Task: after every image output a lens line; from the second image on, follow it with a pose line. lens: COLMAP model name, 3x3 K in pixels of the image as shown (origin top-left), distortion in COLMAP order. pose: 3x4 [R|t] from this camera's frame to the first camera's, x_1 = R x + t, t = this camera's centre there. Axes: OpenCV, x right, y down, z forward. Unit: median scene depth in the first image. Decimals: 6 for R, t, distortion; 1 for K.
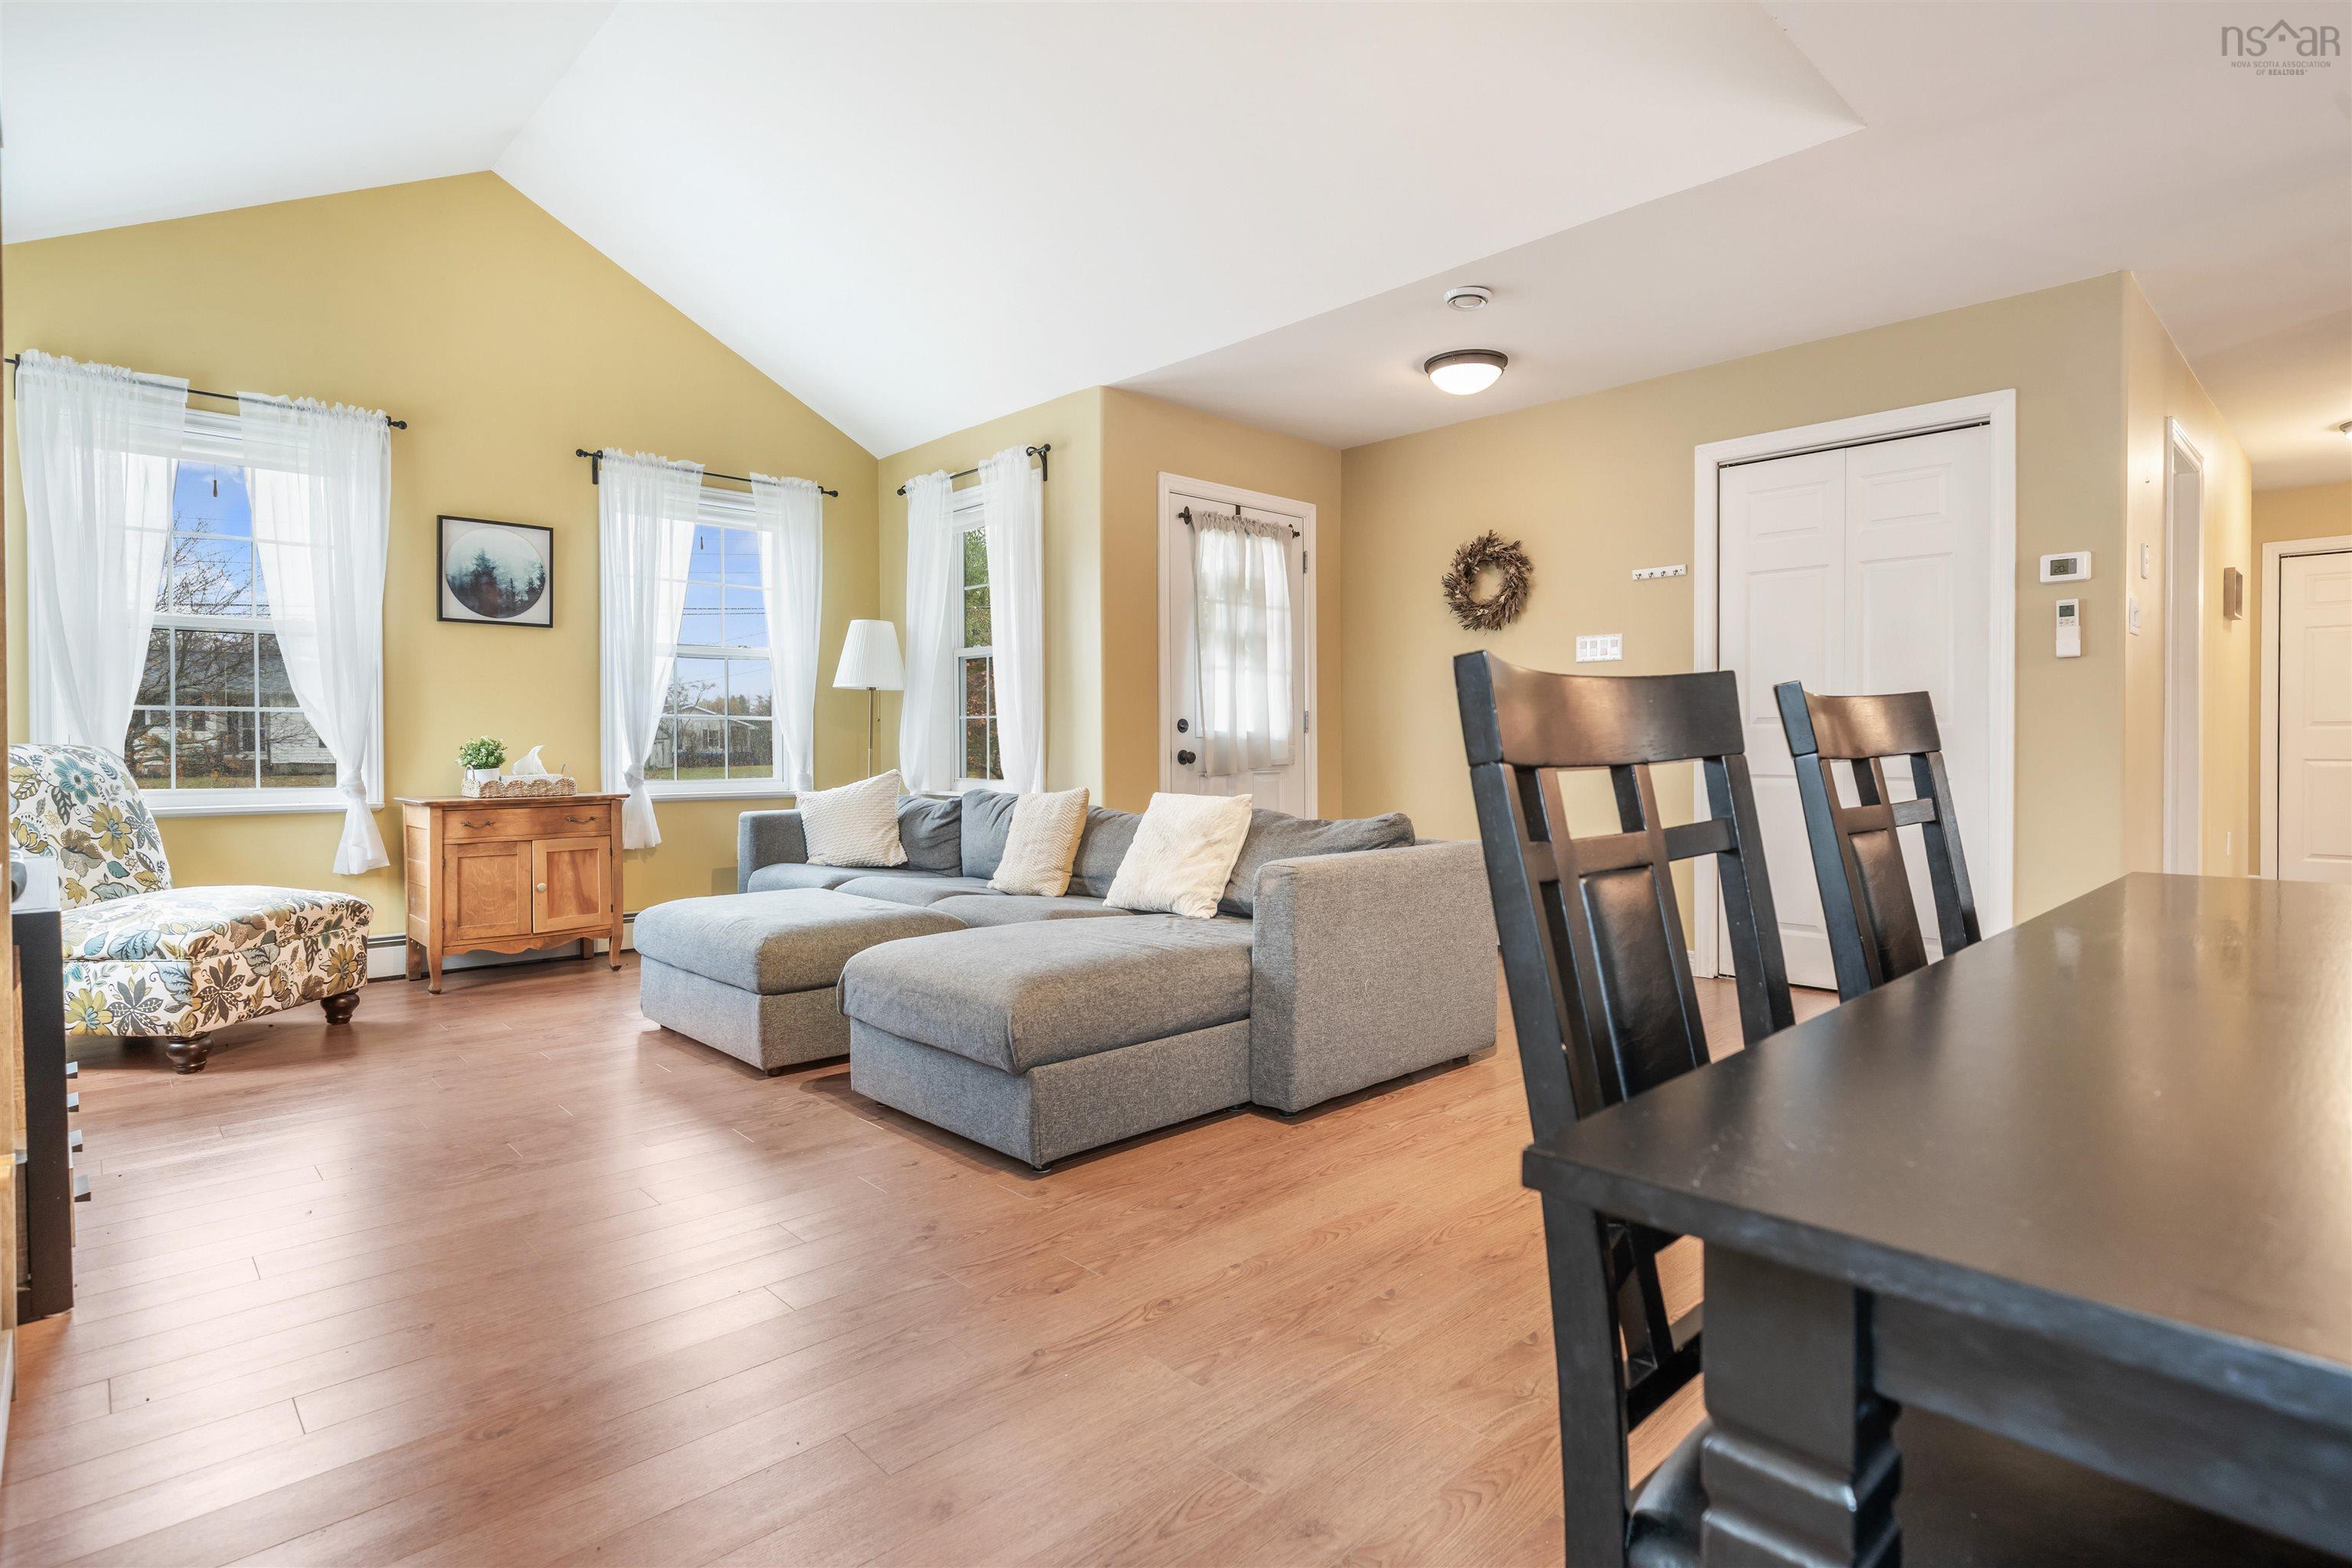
lens RADIAL K [[1181.7, 0, 1174.9], [0, 1181.7, 754.0], [0, 0, 1]] dist [0.003093, -0.001120]
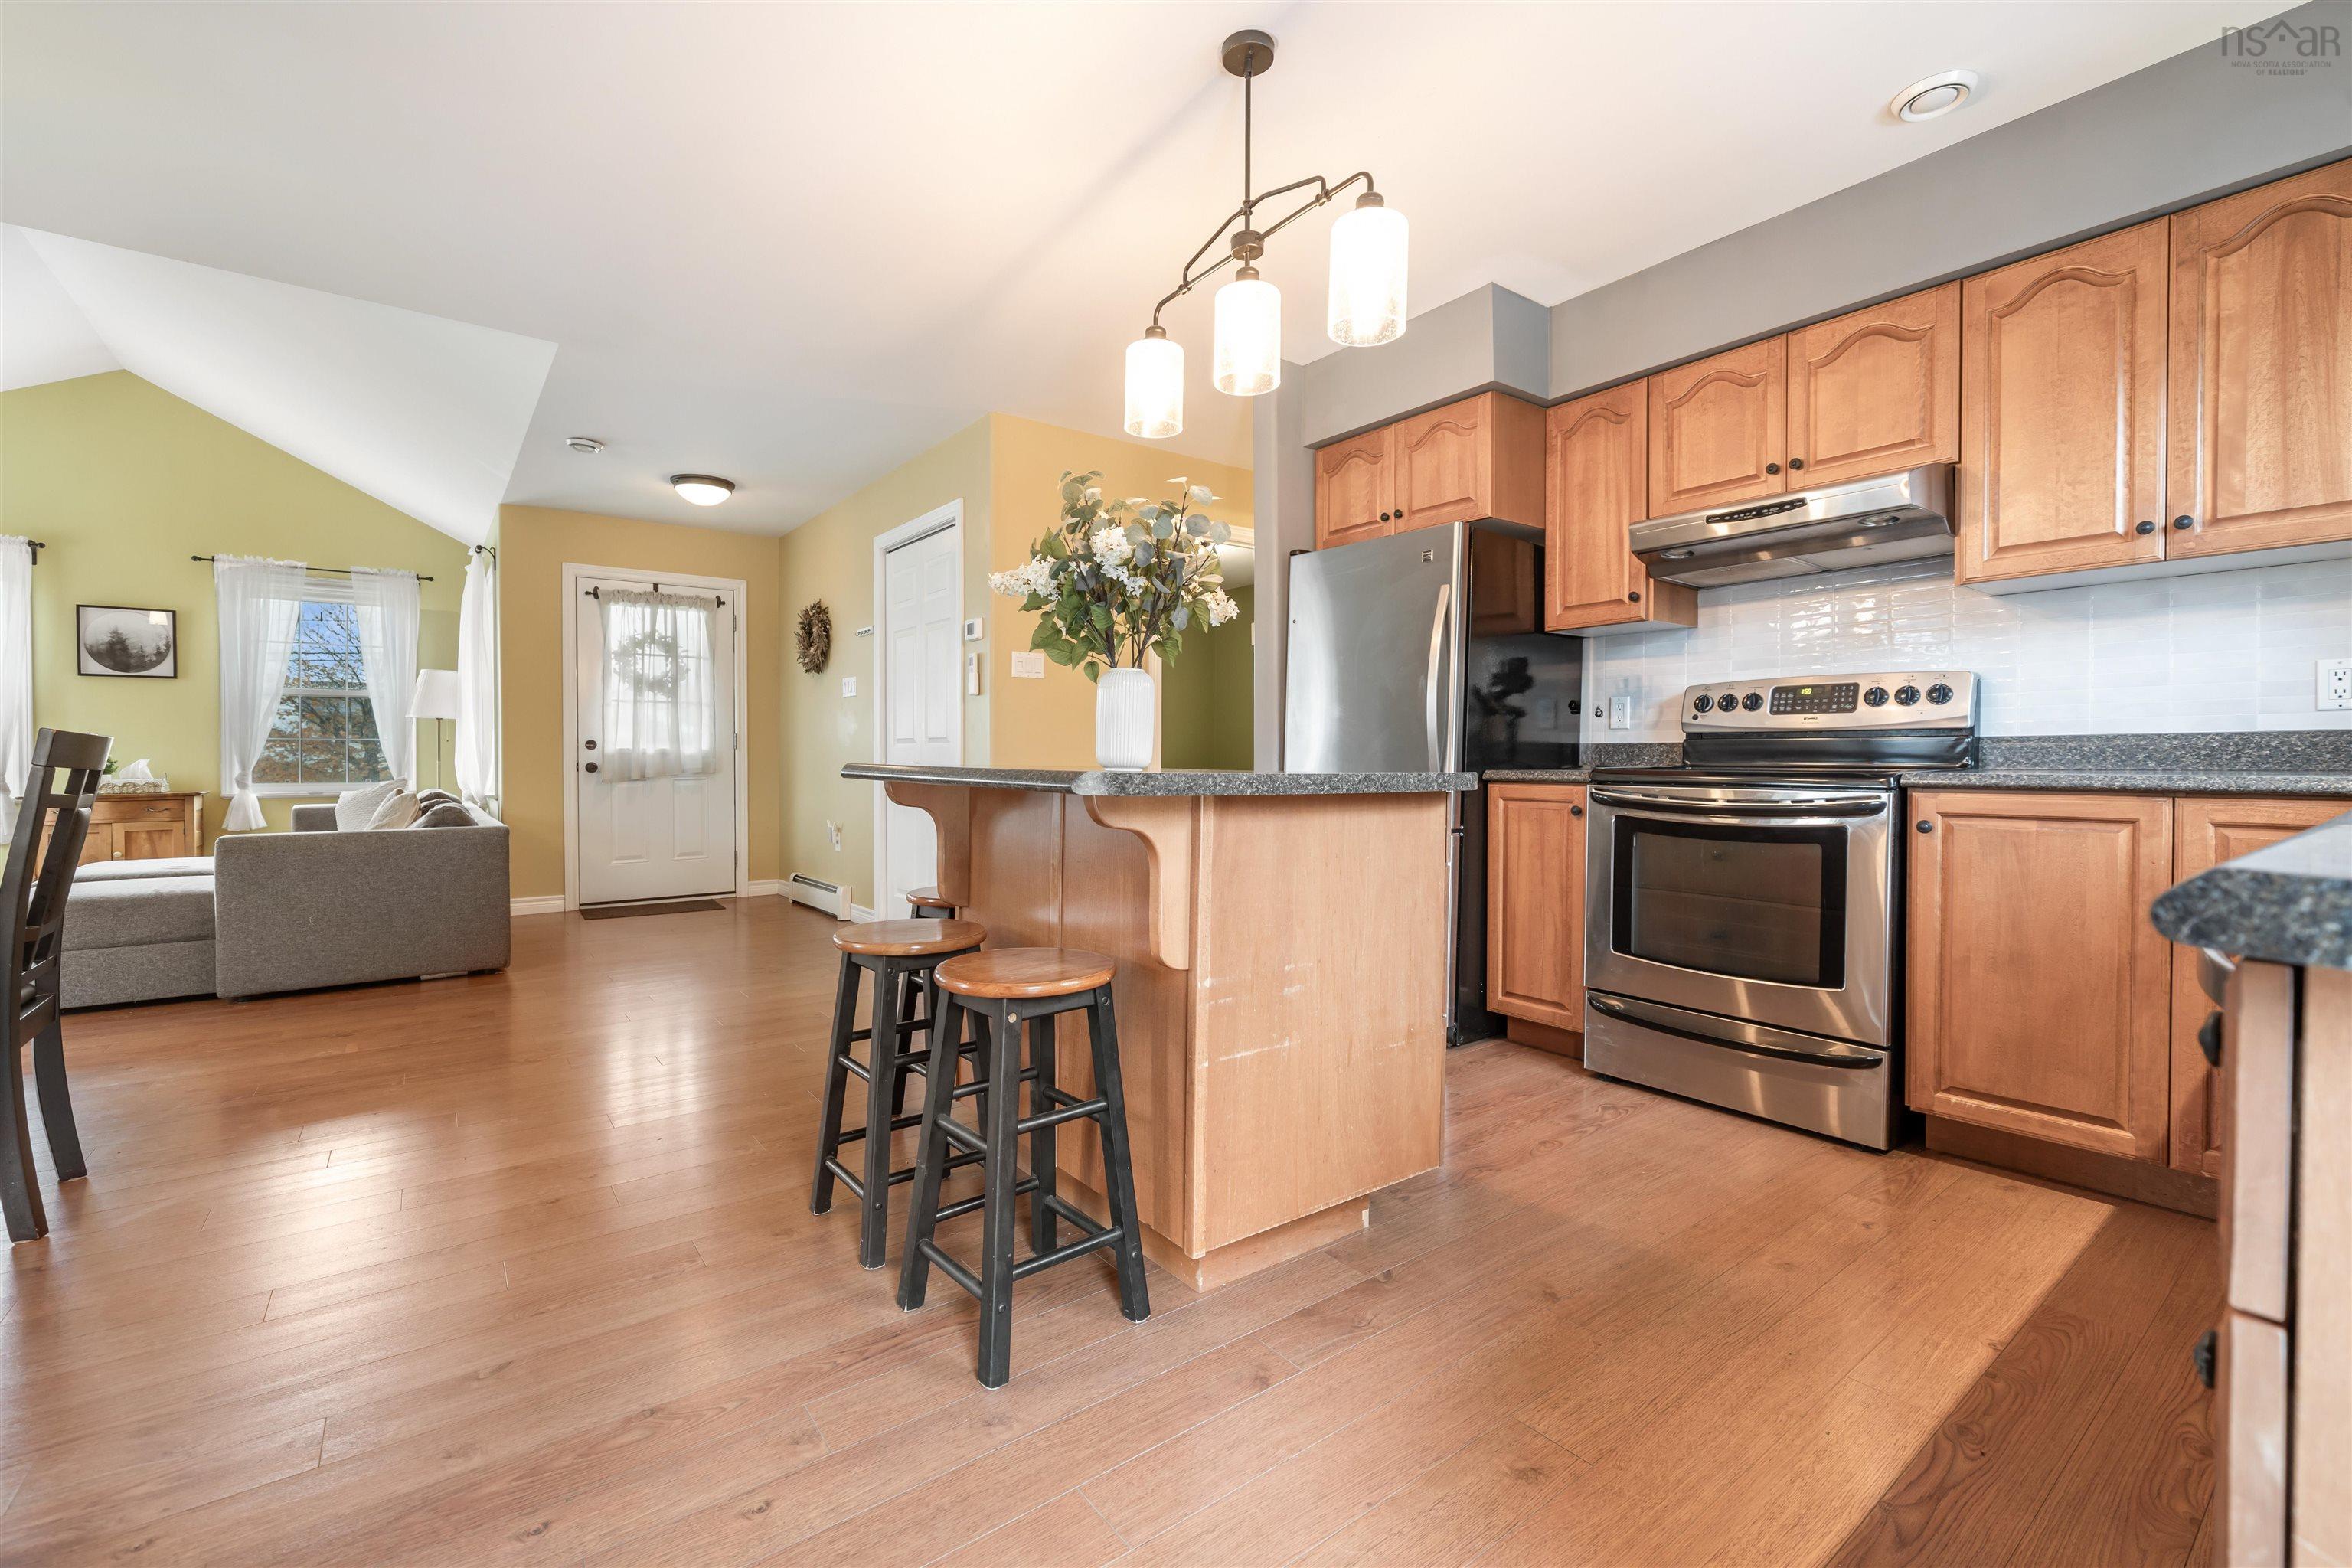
lens RADIAL K [[990.0, 0, 1165.1], [0, 990.0, 796.2], [0, 0, 1]] dist [-0.000414, -0.000226]
pose [[0.993466, 0.005002, -0.114015, 0.945364], [-0.001704, 0.999578, 0.029010, 0.000070], [0.114112, -0.028626, 0.993055, -0.088244]]
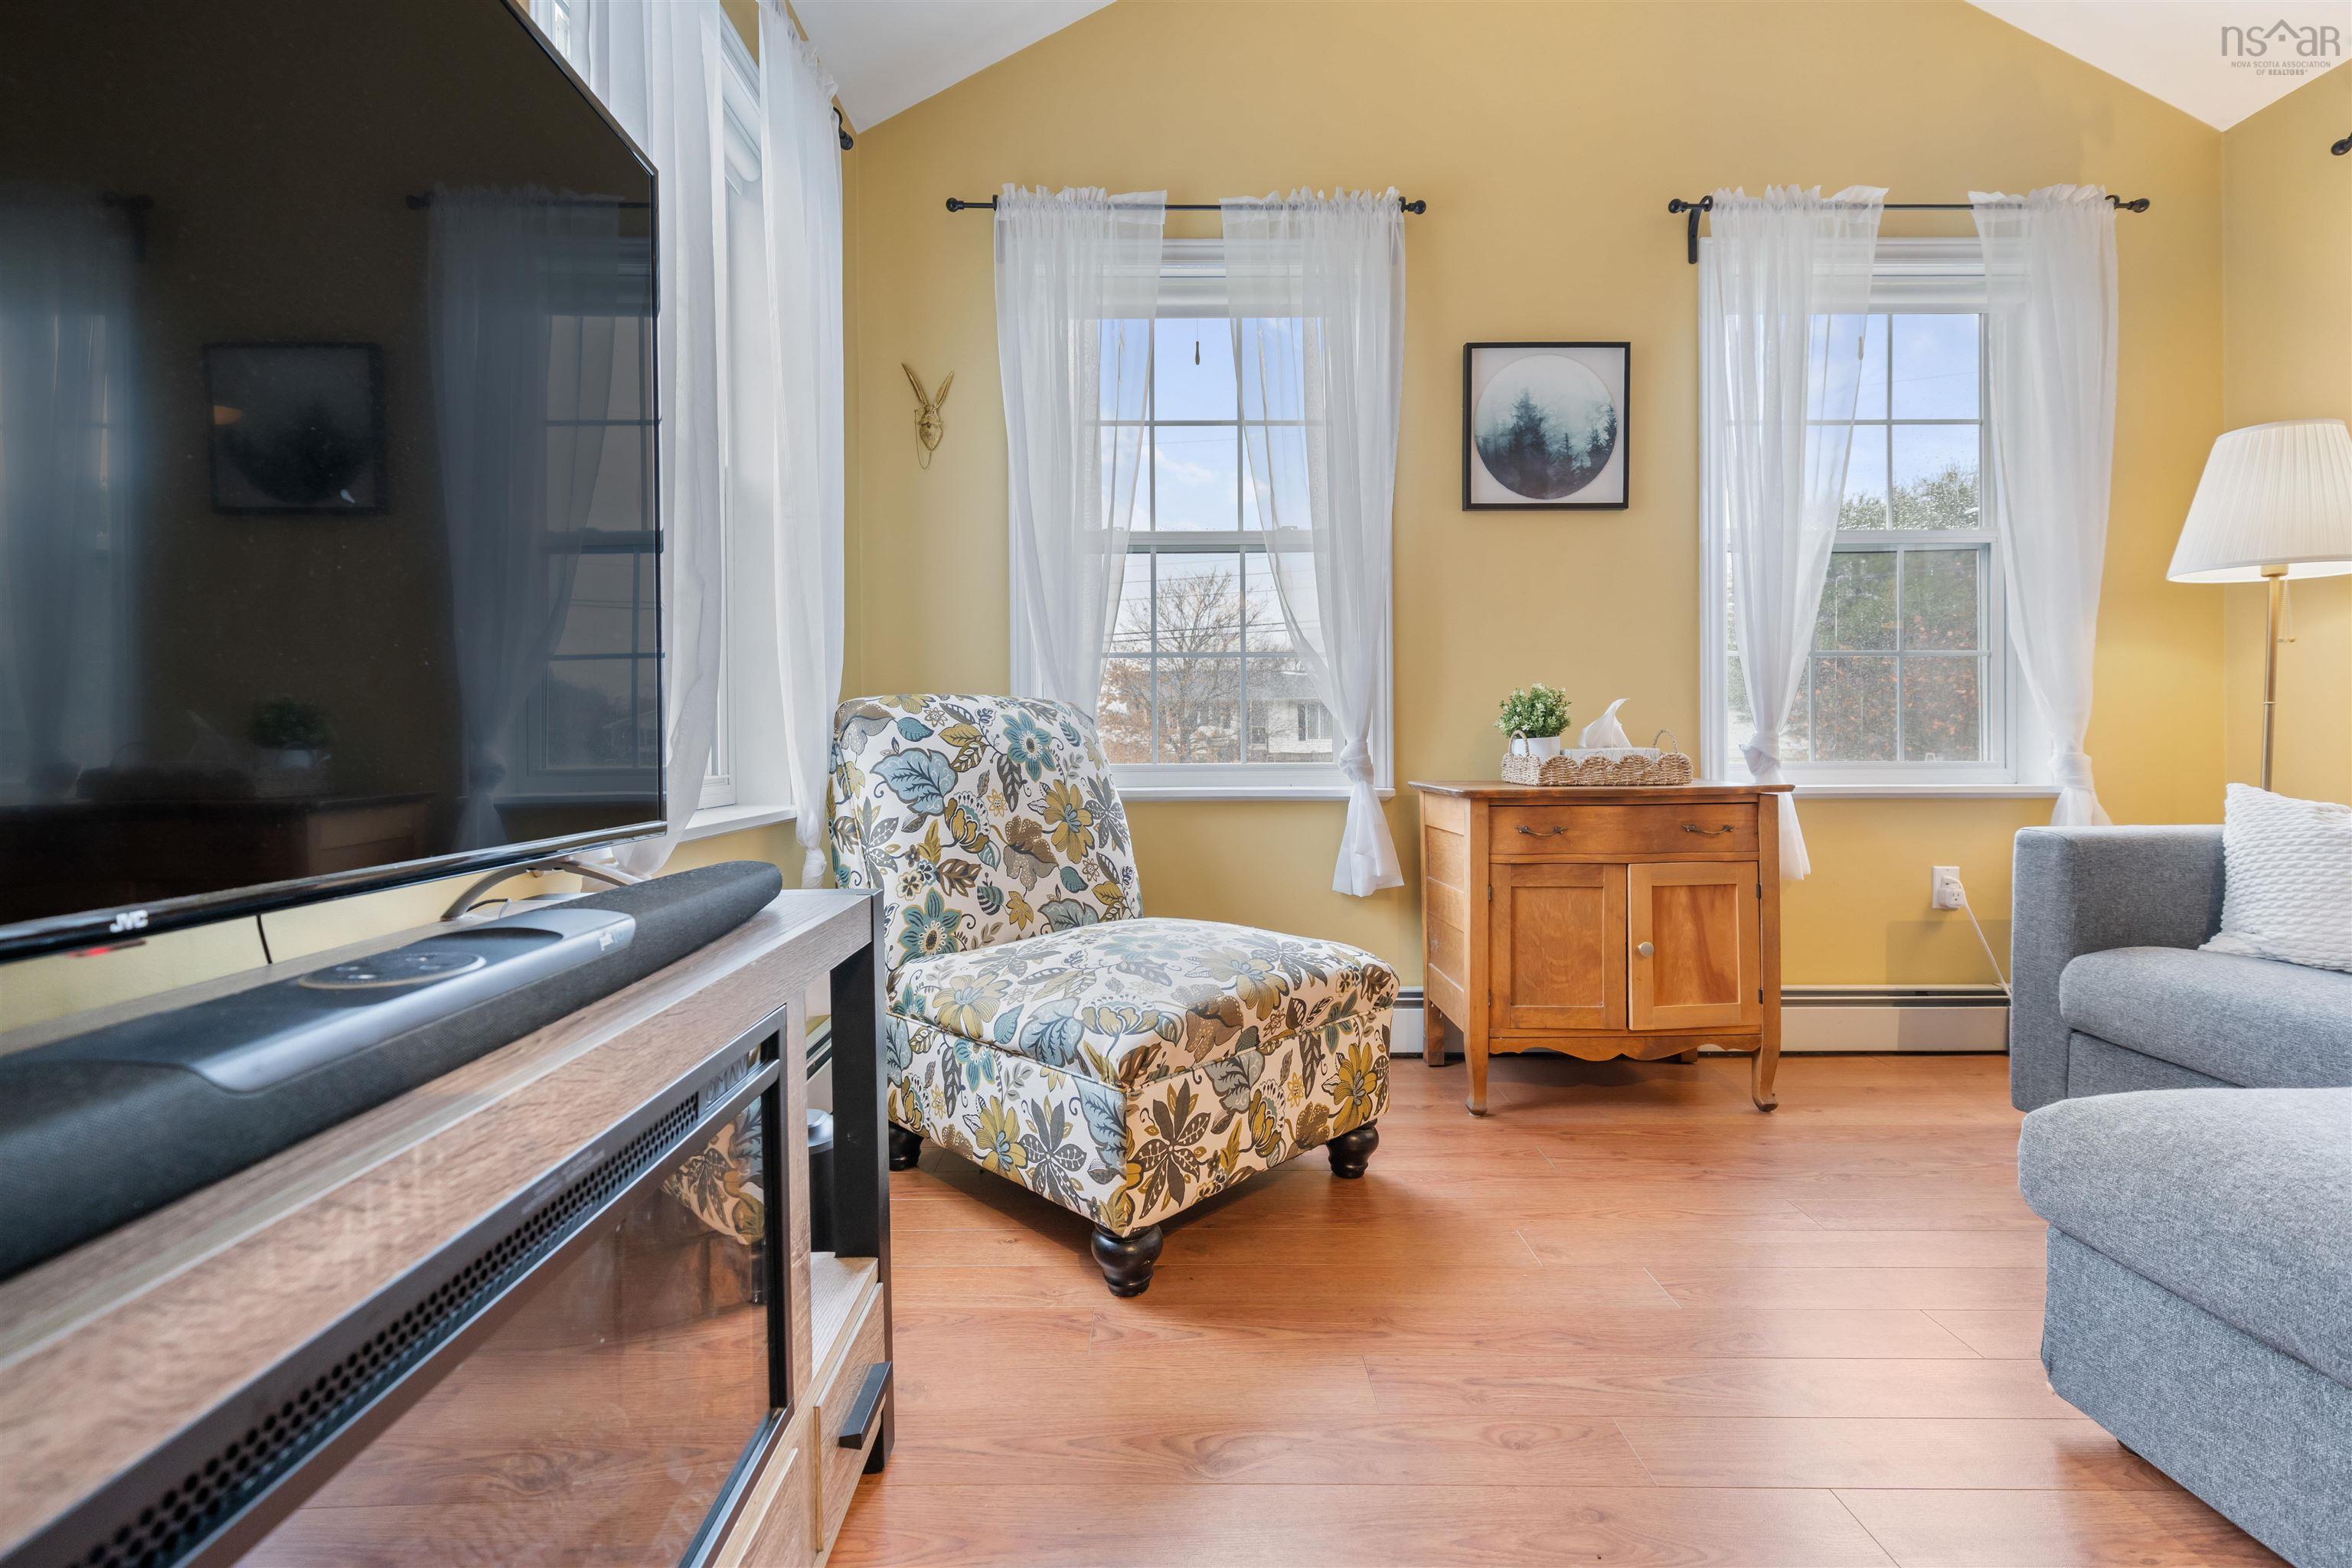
lens RADIAL K [[1062.1, 0, 1149.0], [0, 1062.1, 744.7], [0, 0, 1]] dist [0.000340, -0.000706]
pose [[0.721088, -0.001015, -0.692842, -0.373614], [-0.001129, 0.999996, -0.002641, 0.019062], [0.692842, 0.002687, 0.721084, 0.500341]]
